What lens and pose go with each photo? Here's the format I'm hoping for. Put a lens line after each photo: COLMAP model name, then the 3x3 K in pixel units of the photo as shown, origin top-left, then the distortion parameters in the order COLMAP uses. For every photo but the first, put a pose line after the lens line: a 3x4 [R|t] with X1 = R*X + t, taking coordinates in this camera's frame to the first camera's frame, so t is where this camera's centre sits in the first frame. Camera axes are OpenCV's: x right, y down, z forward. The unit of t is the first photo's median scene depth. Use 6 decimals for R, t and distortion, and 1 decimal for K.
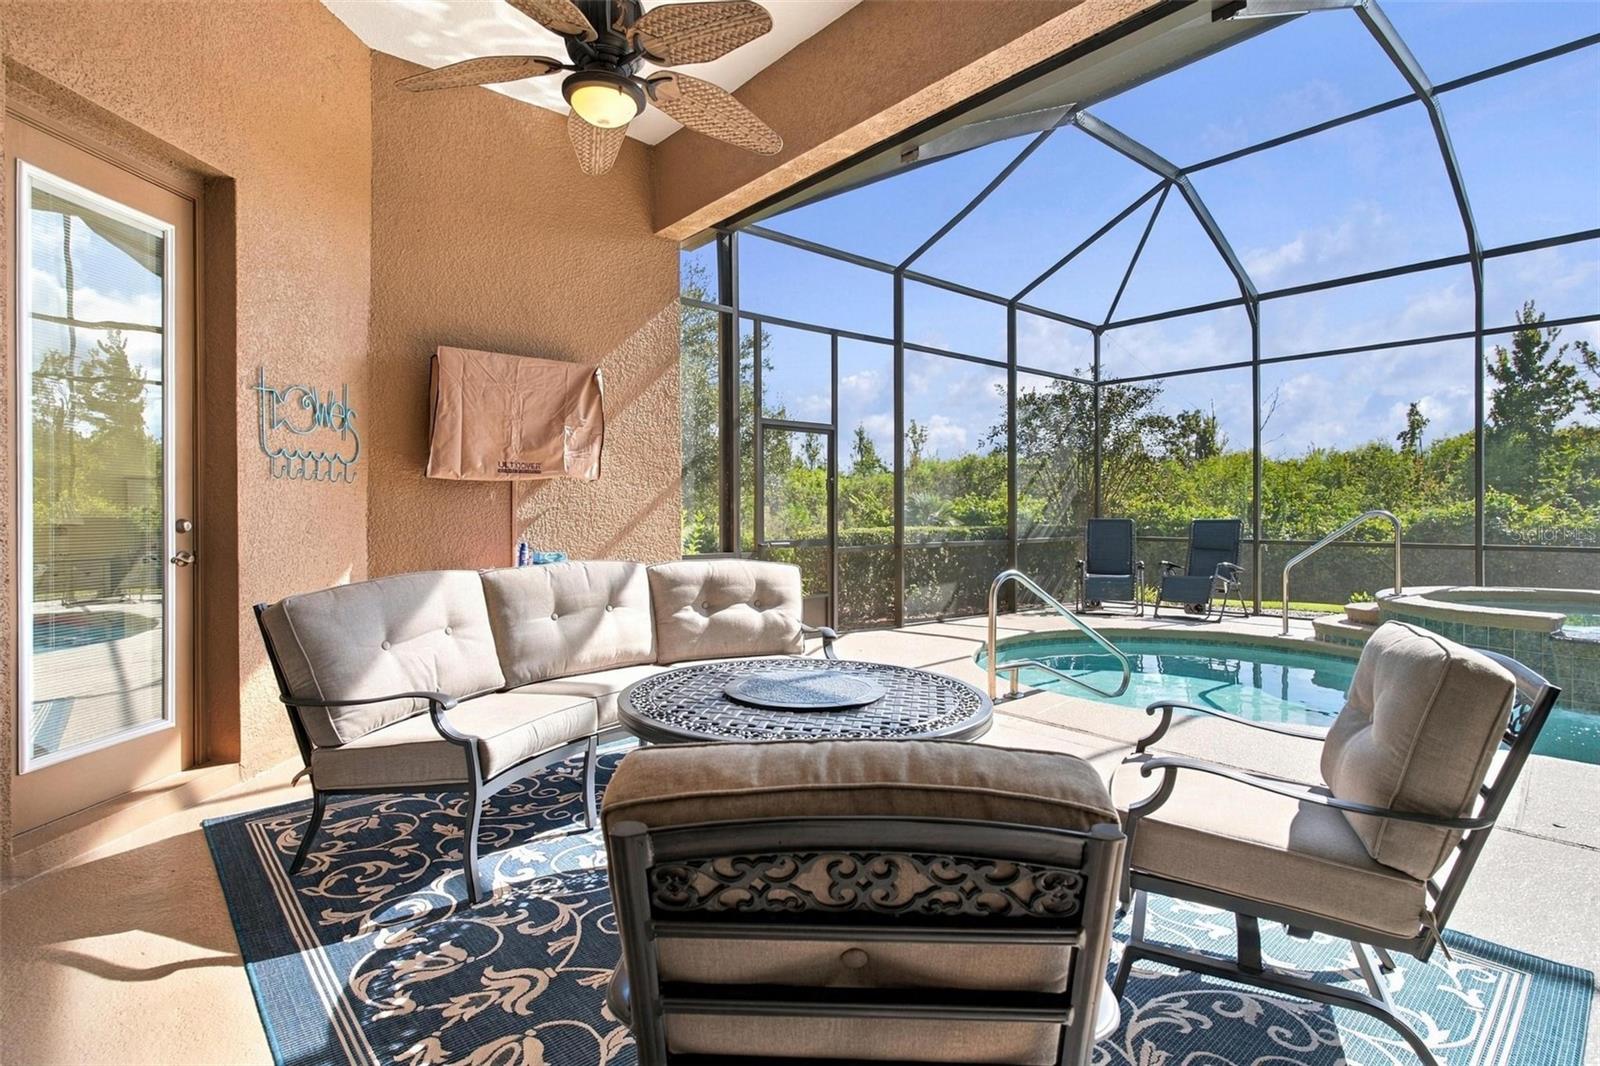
lens RADIAL K [[777.0, 0, 791.2], [0, 777.0, 519.2], [0, 0, 1]] dist [-0.001136, -0.000465]
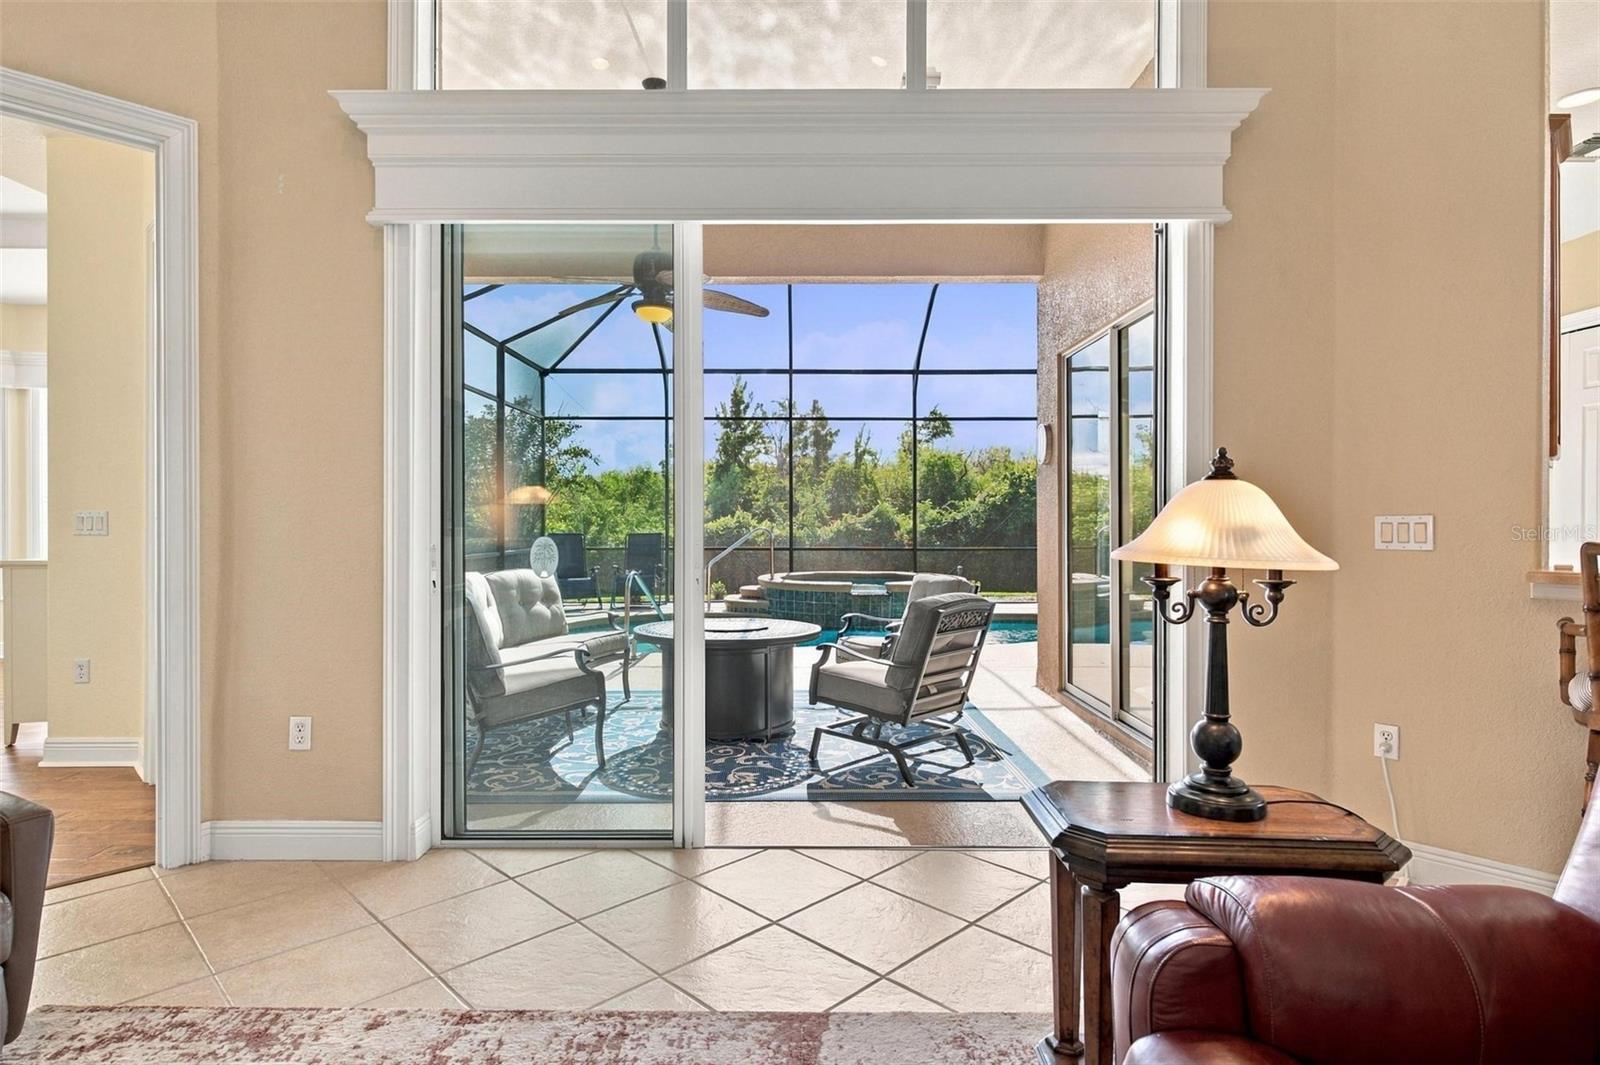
lens RADIAL K [[850.8, 0, 802.1], [0, 850.8, 519.4], [0, 0, 1]] dist [0.002984, -0.000160]
pose [[0.634938, 0.001540, 0.772562, -0.911142], [0.007115, 0.999944, -0.007841, -0.018917], [-0.772530, 0.010475, 0.634891, -0.306314]]
